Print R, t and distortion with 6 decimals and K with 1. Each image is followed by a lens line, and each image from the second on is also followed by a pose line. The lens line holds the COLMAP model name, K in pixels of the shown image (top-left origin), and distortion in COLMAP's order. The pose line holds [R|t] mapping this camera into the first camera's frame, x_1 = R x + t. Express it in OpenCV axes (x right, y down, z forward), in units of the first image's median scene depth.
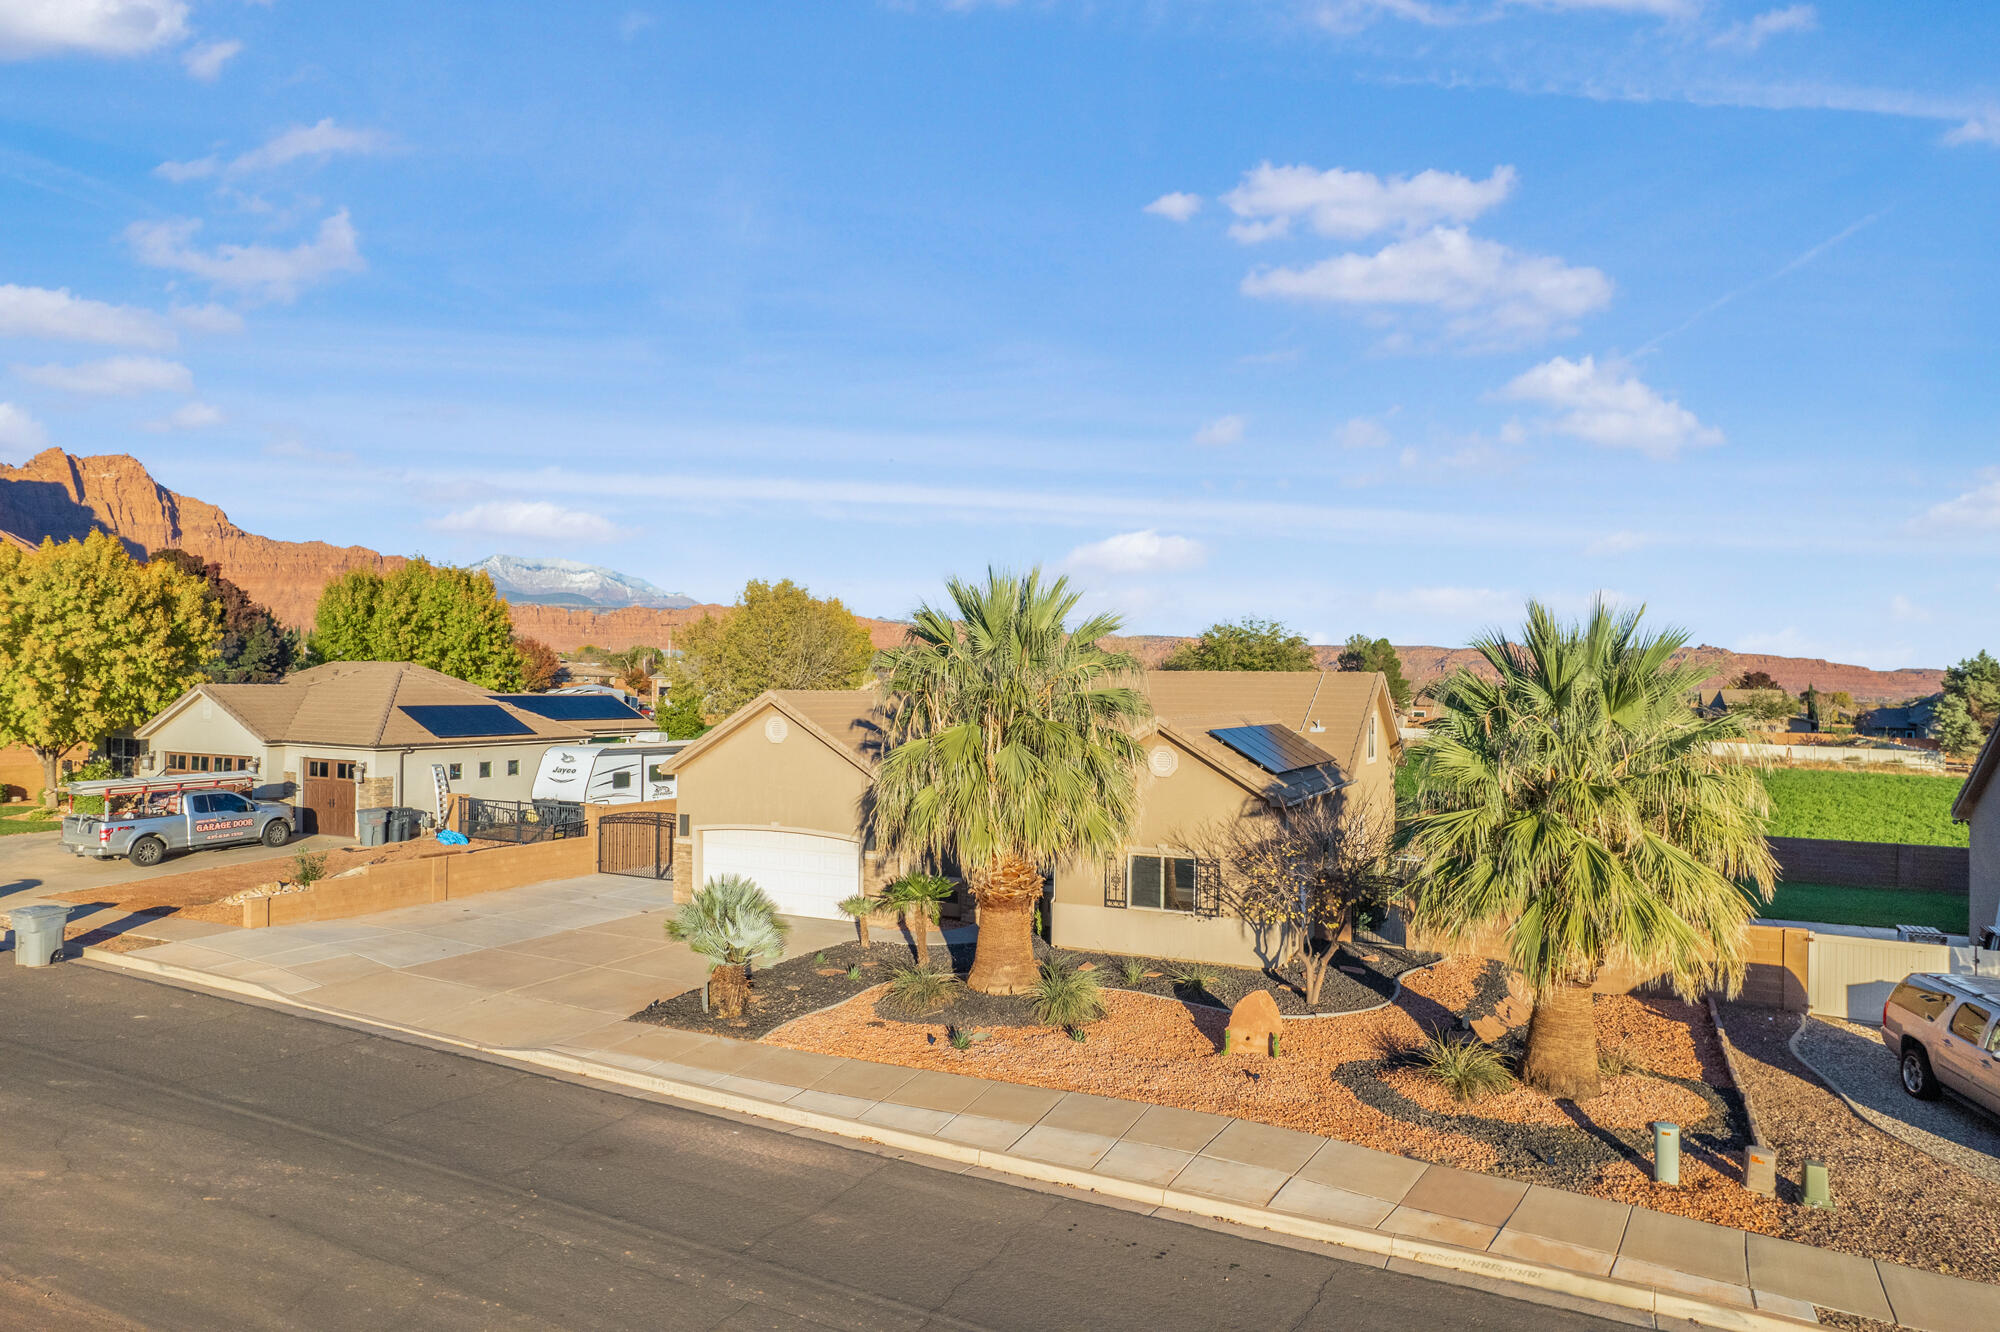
lens RADIAL K [[1269.3, 0, 1000.3], [0, 1269.3, 682.5], [0, 0, 1]] dist [-0.072174, 0.063362]
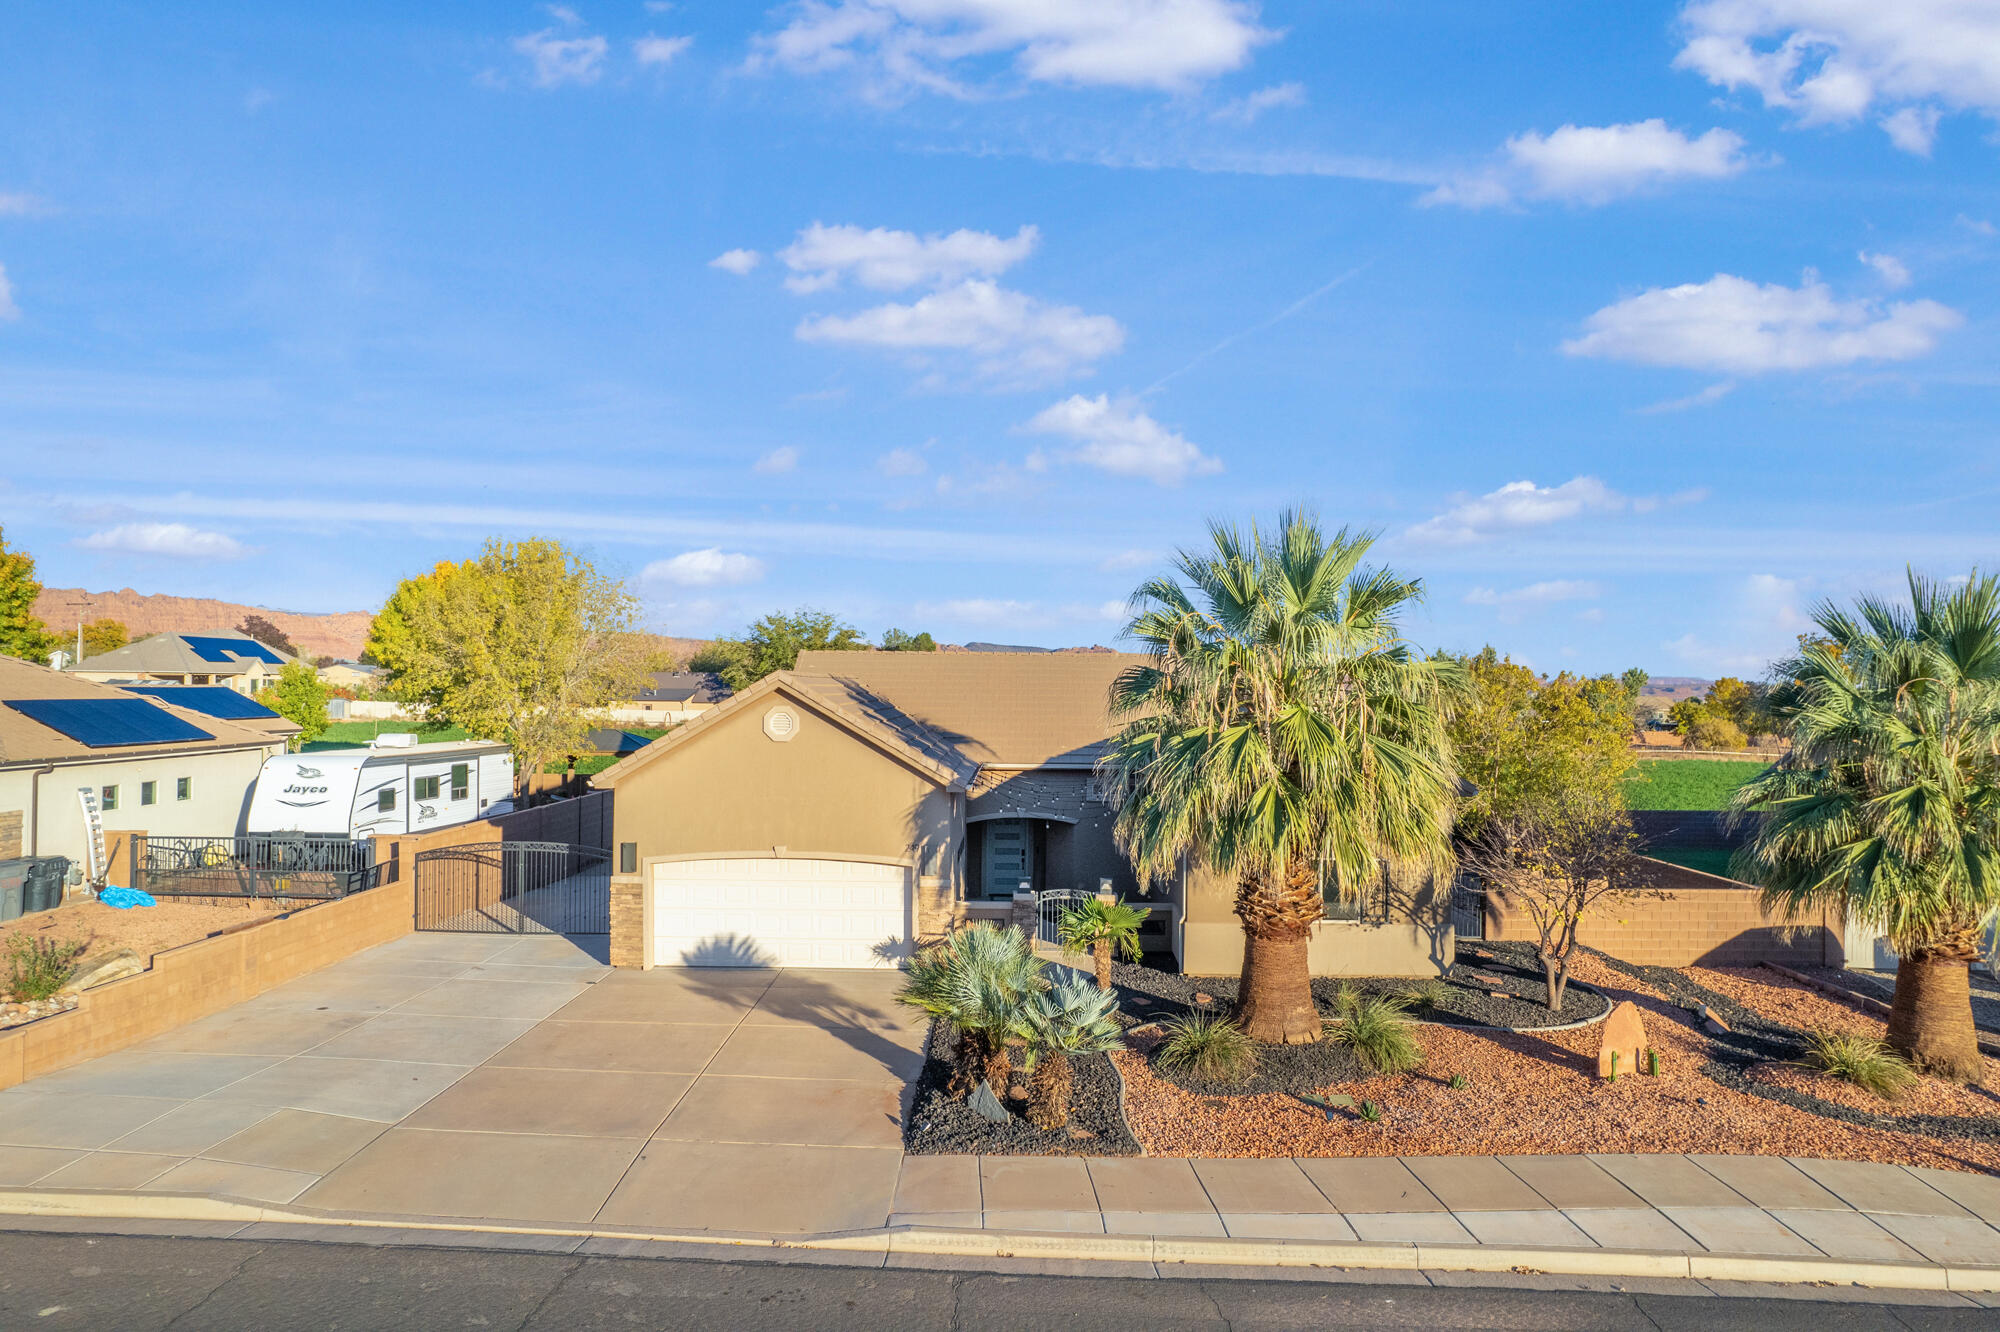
lens RADIAL K [[1269.3, 0, 1001.2], [0, 1269.3, 653.3], [0, 0, 1]] dist [-0.072174, 0.063362]
pose [[0.904397, 0.008294, 0.426611, -0.359774], [0.000560, 0.999787, -0.020624, 0.009729], [-0.426692, 0.018892, 0.904200, 0.243038]]
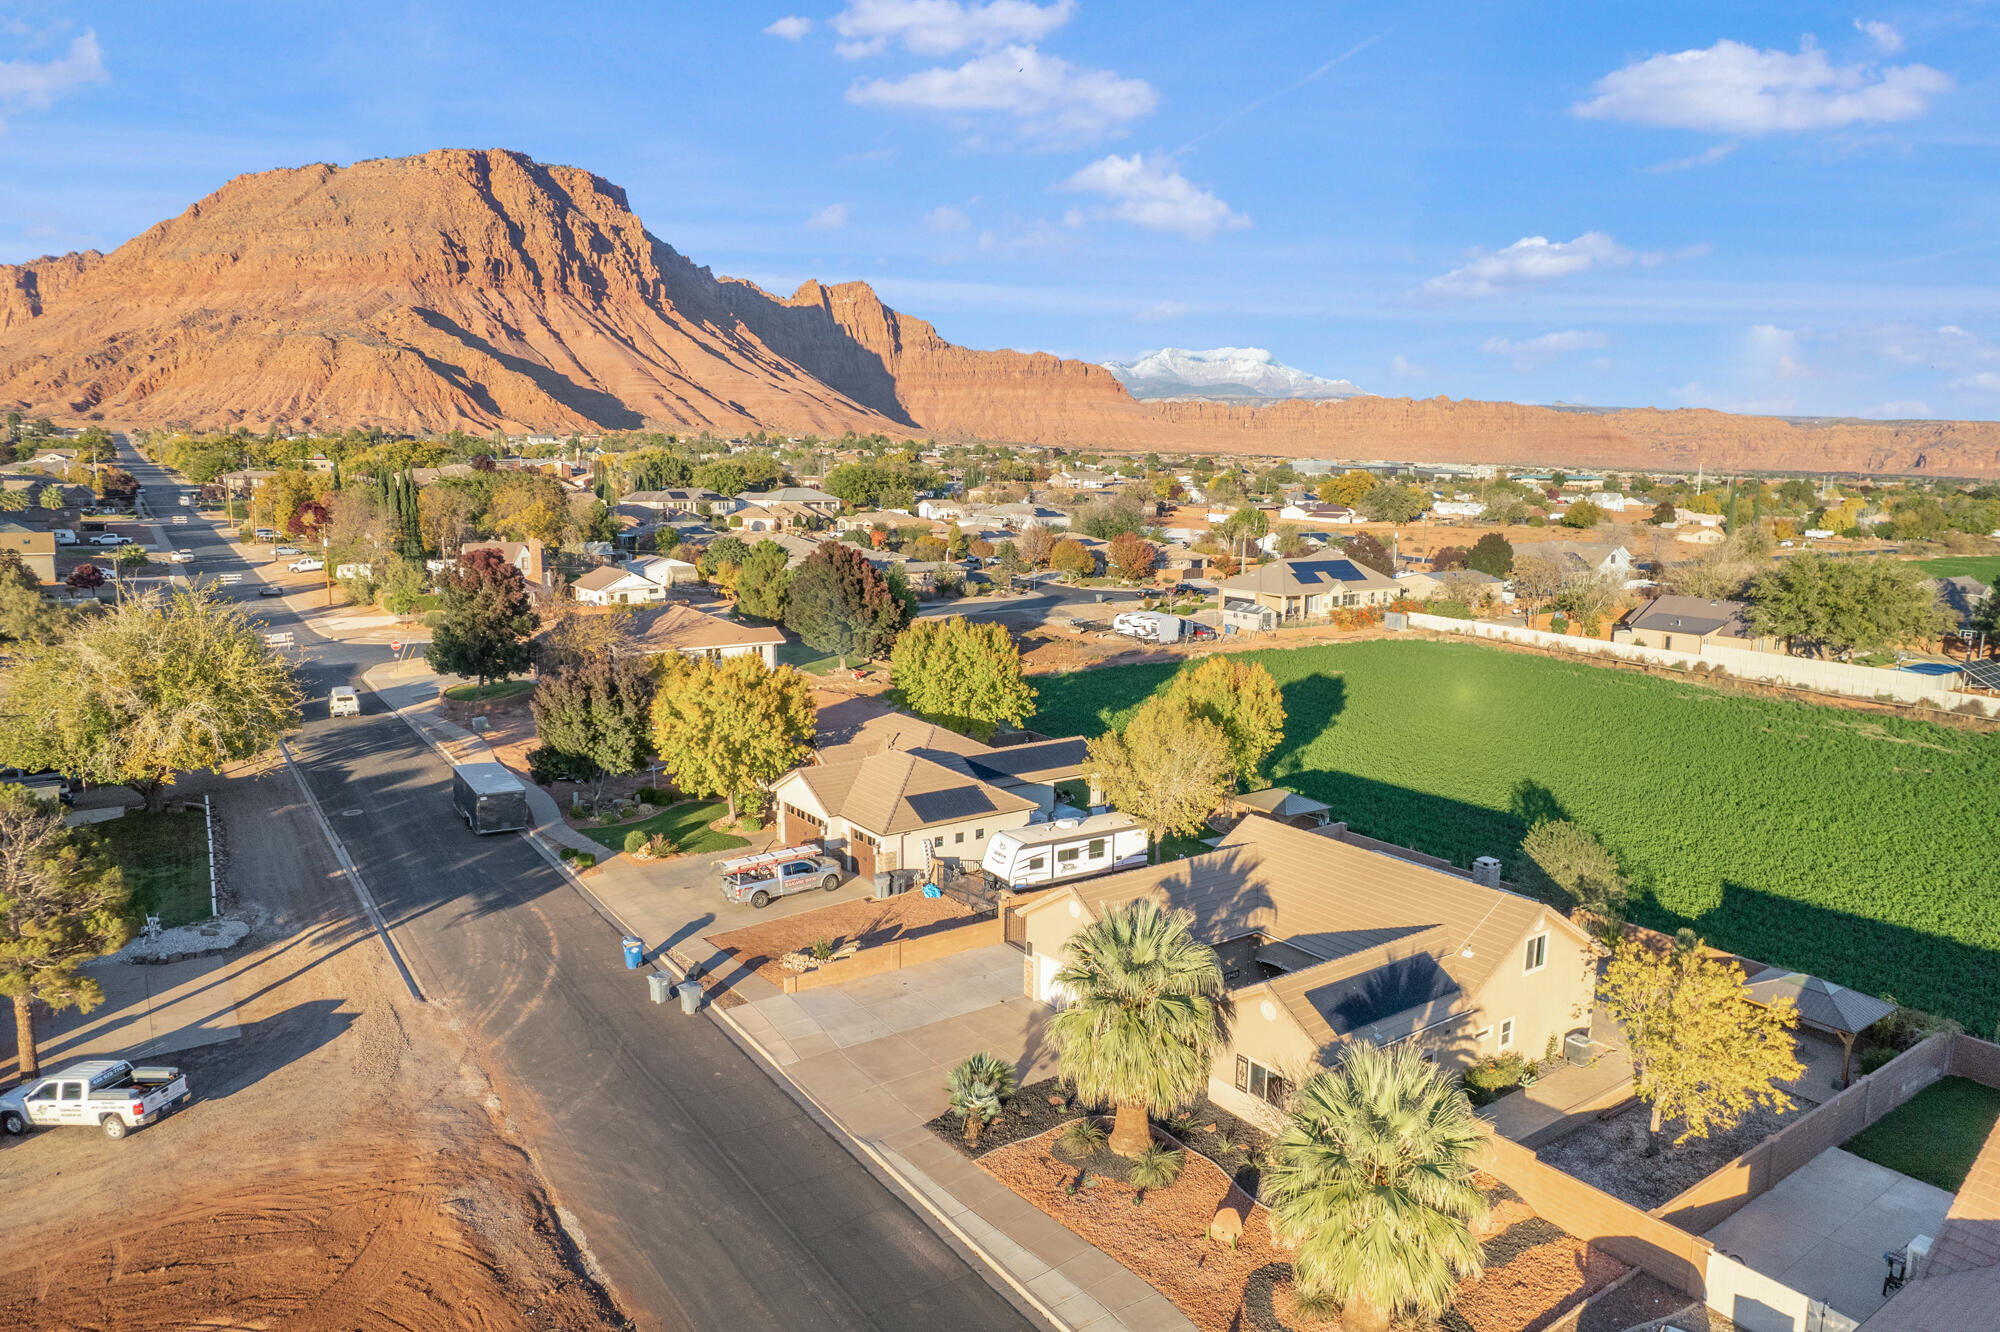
lens RADIAL K [[1269.3, 0, 1011.8], [0, 1269.3, 663.6], [0, 0, 1]] dist [-0.072174, 0.063362]
pose [[0.877940, 0.070927, -0.473488, 0.438547], [0.000786, 0.988751, 0.149568, -0.461992], [0.478770, -0.131684, 0.868008, -0.317818]]
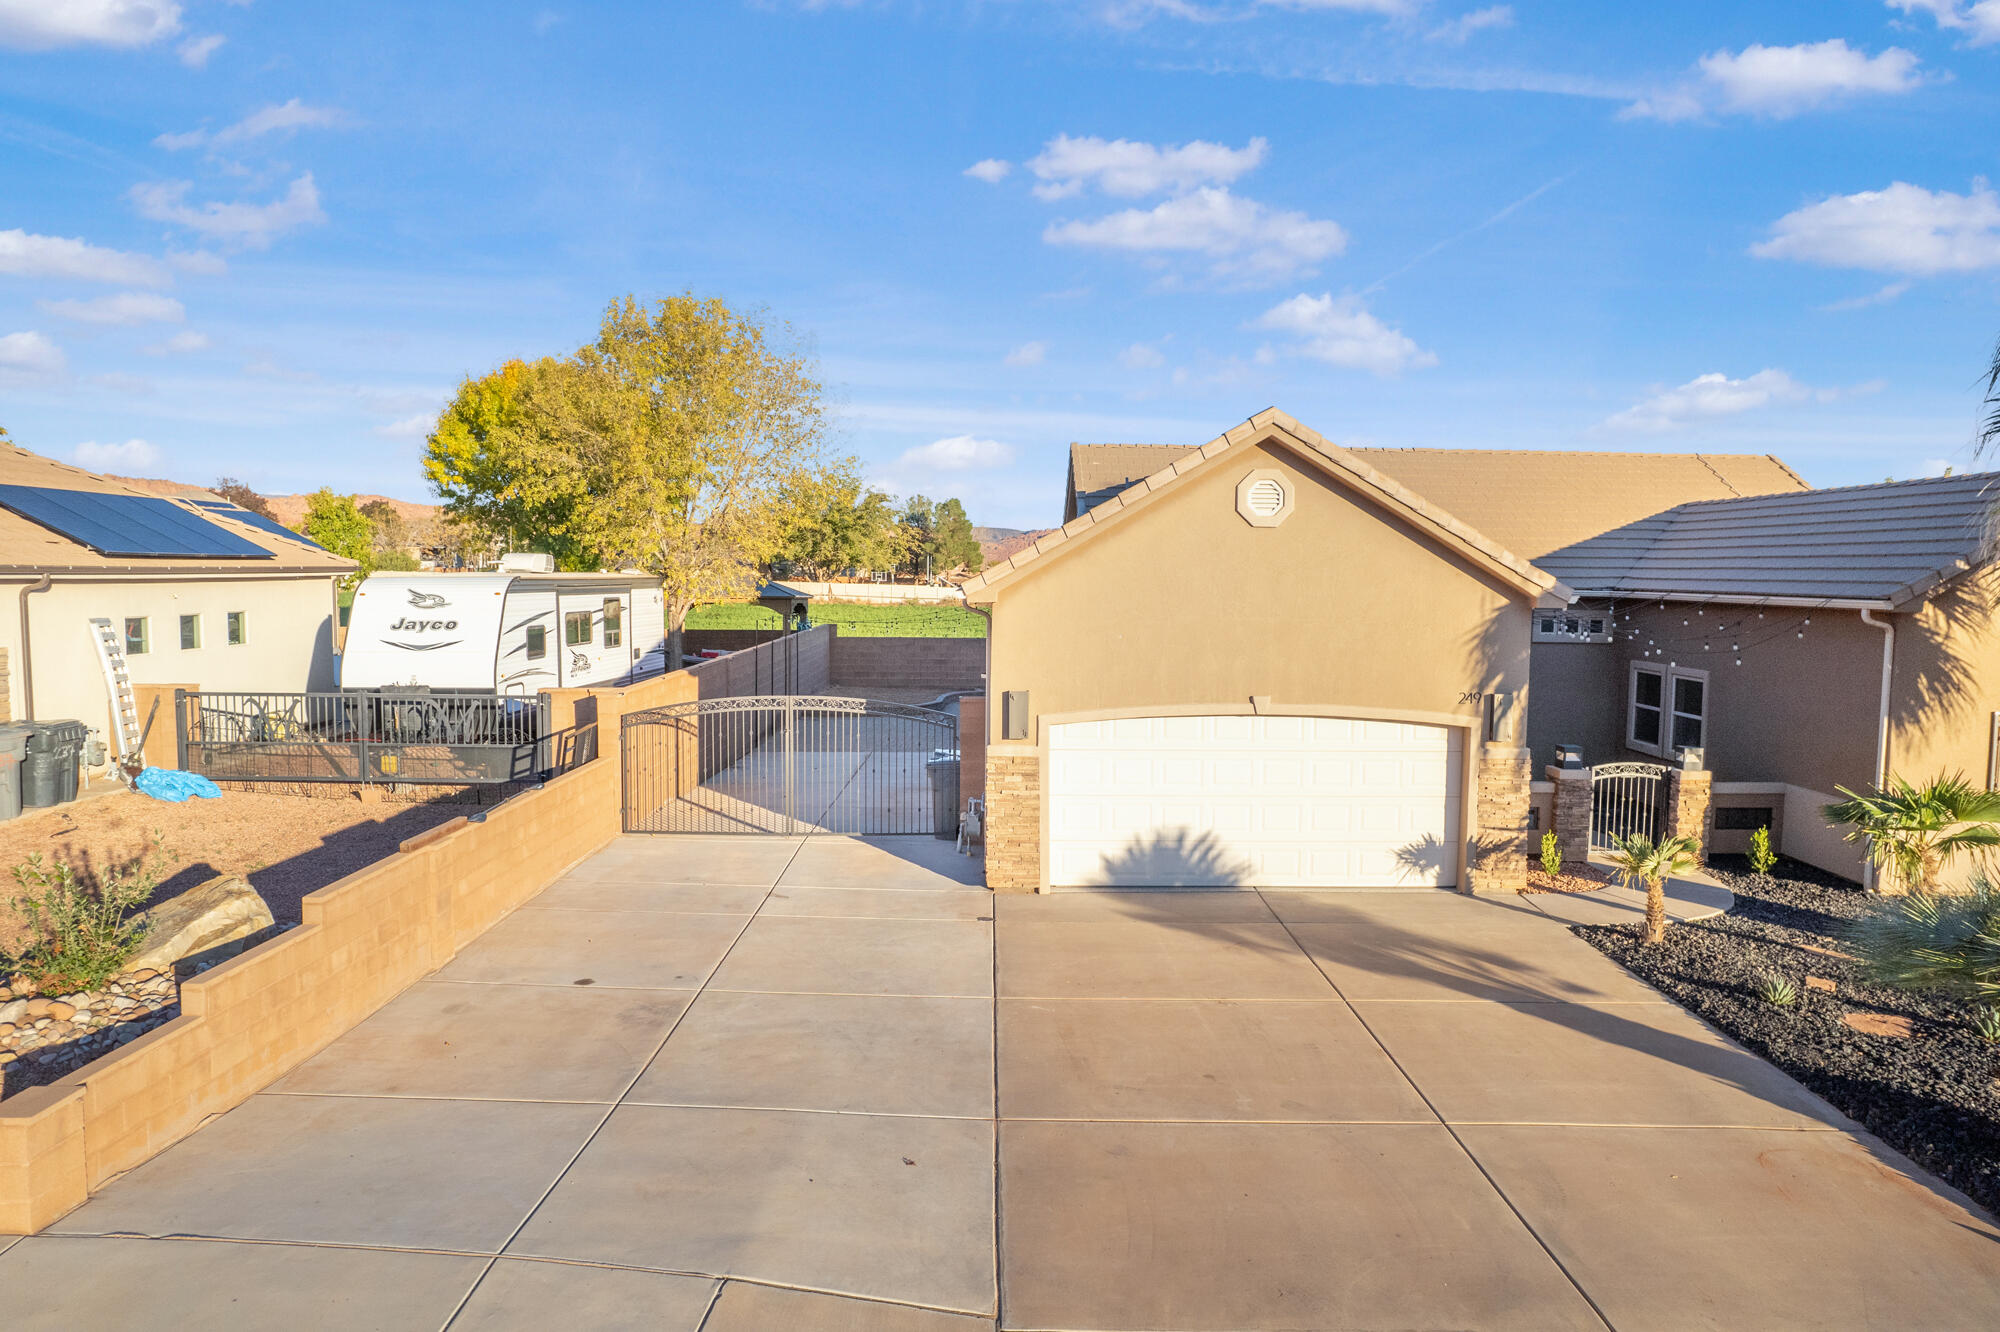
lens RADIAL K [[1269.3, 0, 1002.7], [0, 1269.3, 651.7], [0, 0, 1]] dist [-0.072174, 0.063362]
pose [[0.893727, -0.032154, 0.447458, -0.447254], [0.000006, 0.997429, 0.071663, 0.056450], [-0.448612, -0.064045, 0.891429, 0.587865]]
